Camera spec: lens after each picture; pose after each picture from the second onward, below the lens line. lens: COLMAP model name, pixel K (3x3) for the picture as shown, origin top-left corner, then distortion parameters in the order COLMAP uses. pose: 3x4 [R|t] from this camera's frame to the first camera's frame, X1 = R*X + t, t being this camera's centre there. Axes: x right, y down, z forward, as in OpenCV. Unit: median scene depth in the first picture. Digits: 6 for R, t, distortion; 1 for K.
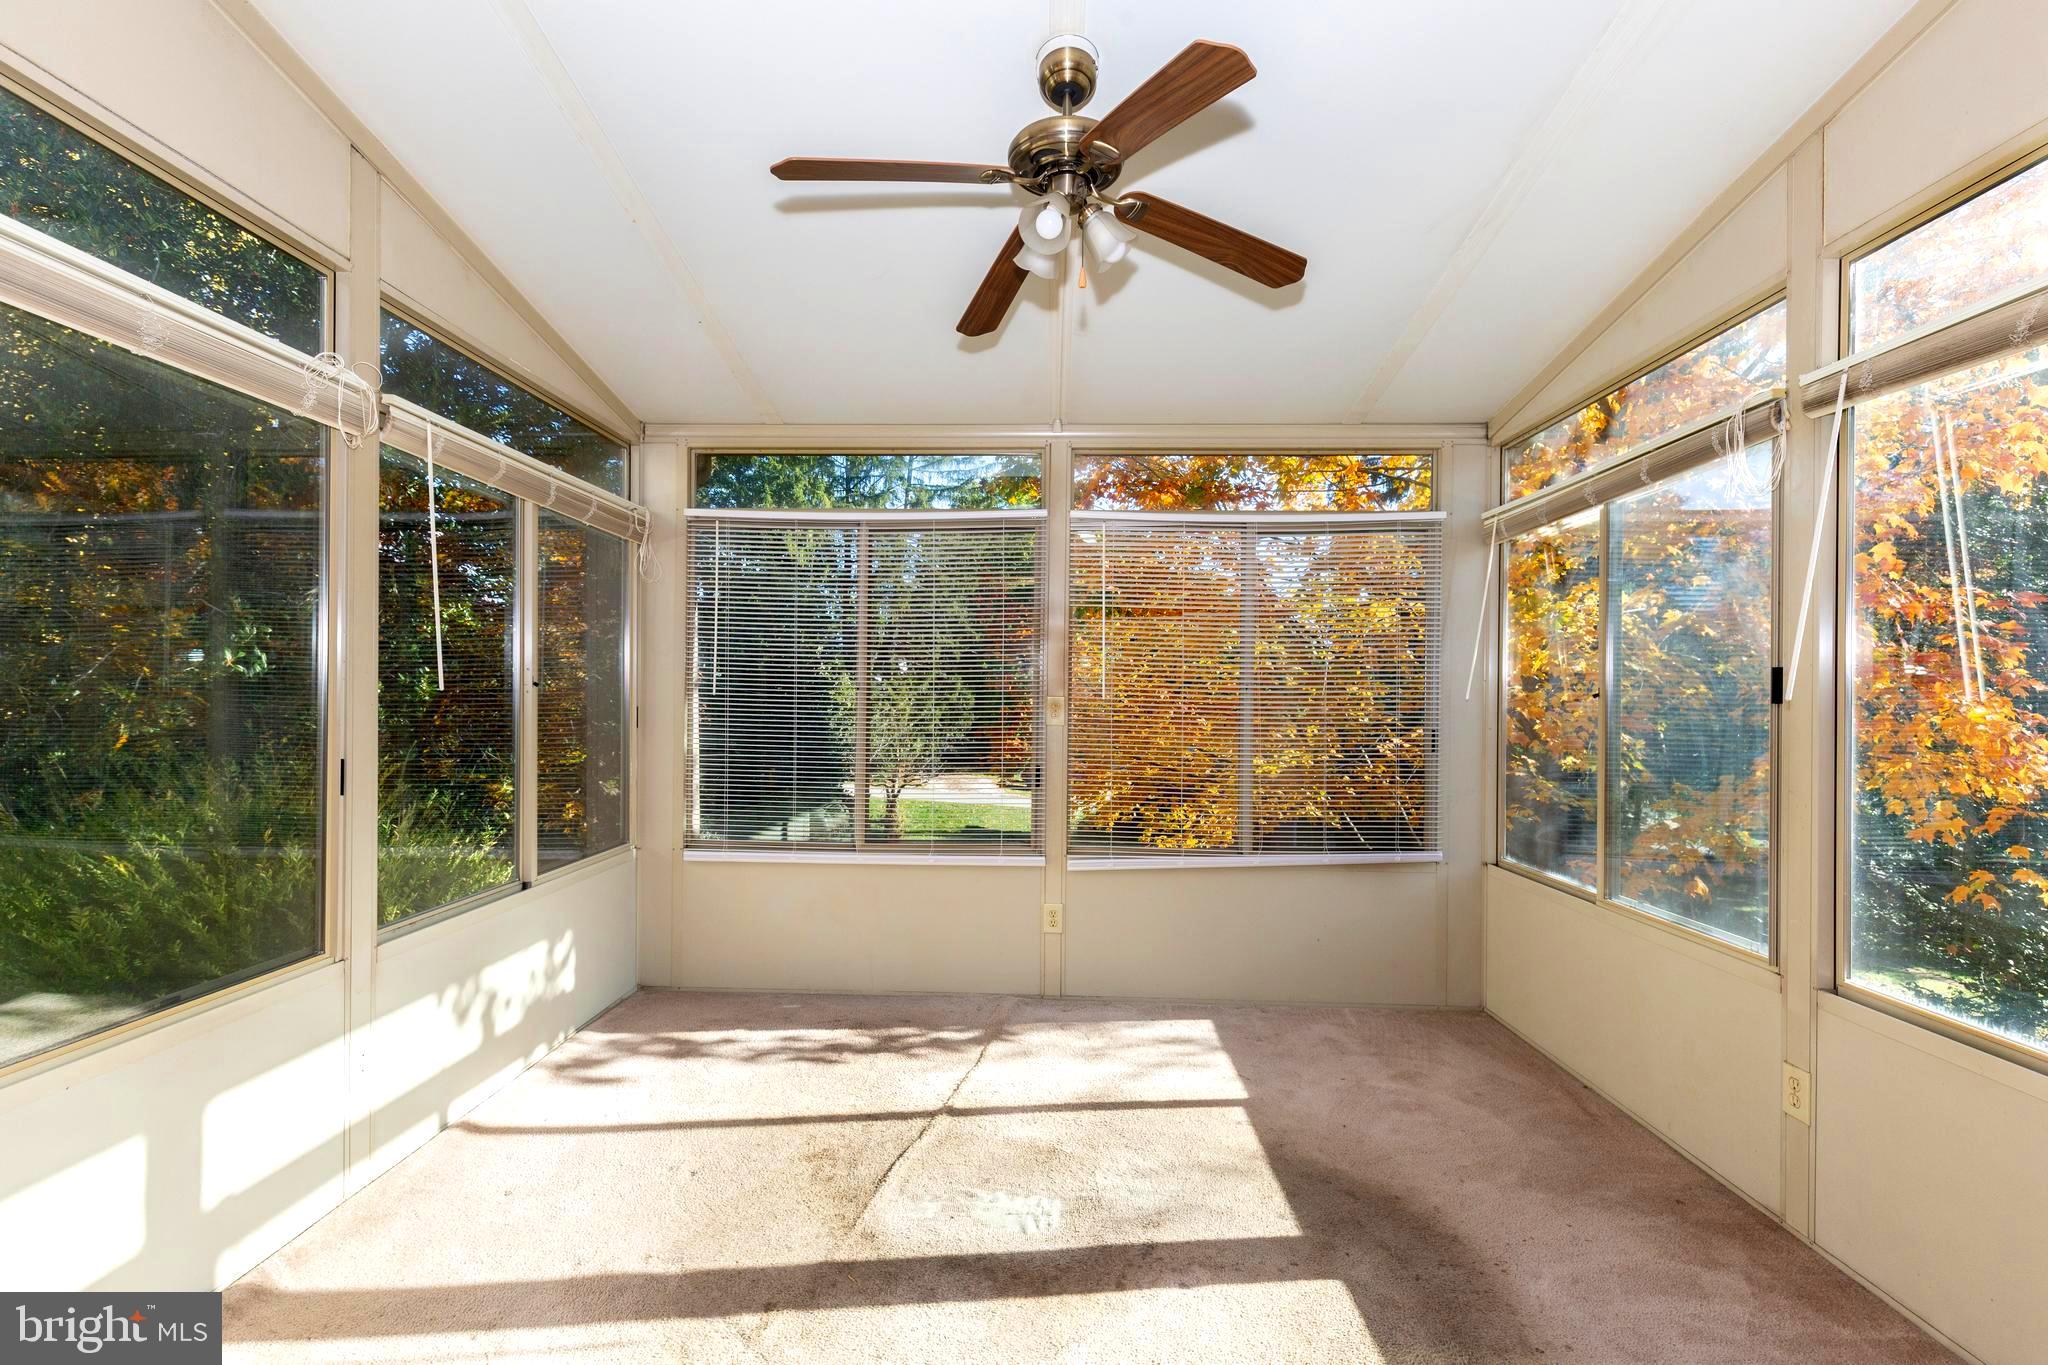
lens RADIAL K [[932.7, 0, 1033.2], [0, 932.7, 690.6], [0, 0, 1]] dist [0.012069, 0.000340]
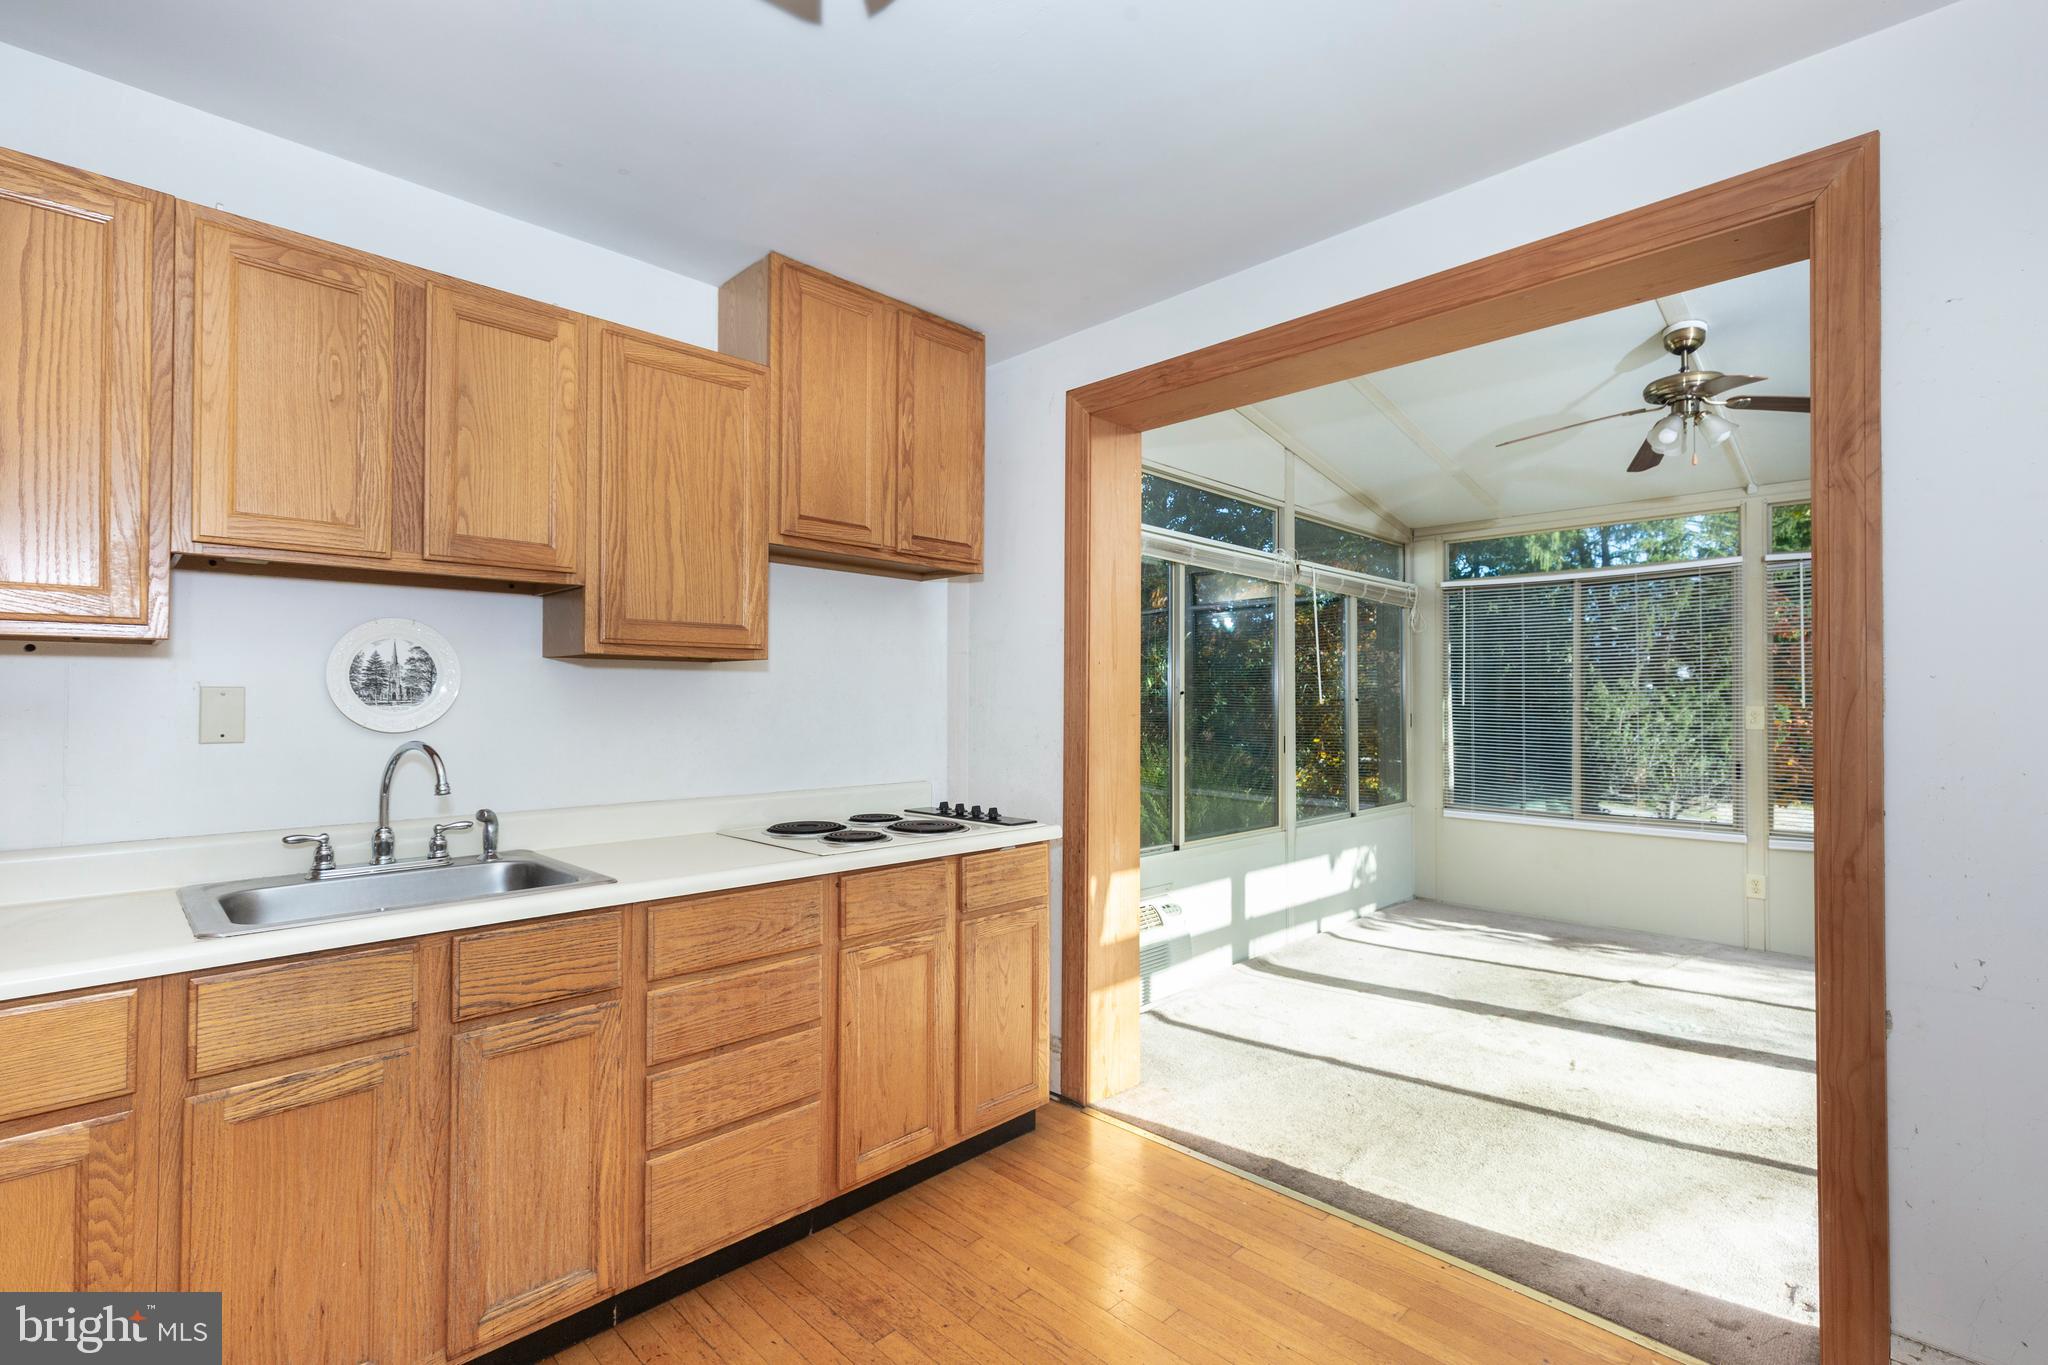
lens RADIAL K [[932.7, 0, 1033.2], [0, 932.7, 690.6], [0, 0, 1]] dist [0.012069, 0.000340]
pose [[0.731981, -0.014187, -0.681177, 0.243654], [0.005914, 0.999878, -0.014469, -0.001969], [0.681299, 0.006563, 0.731976, -0.790193]]
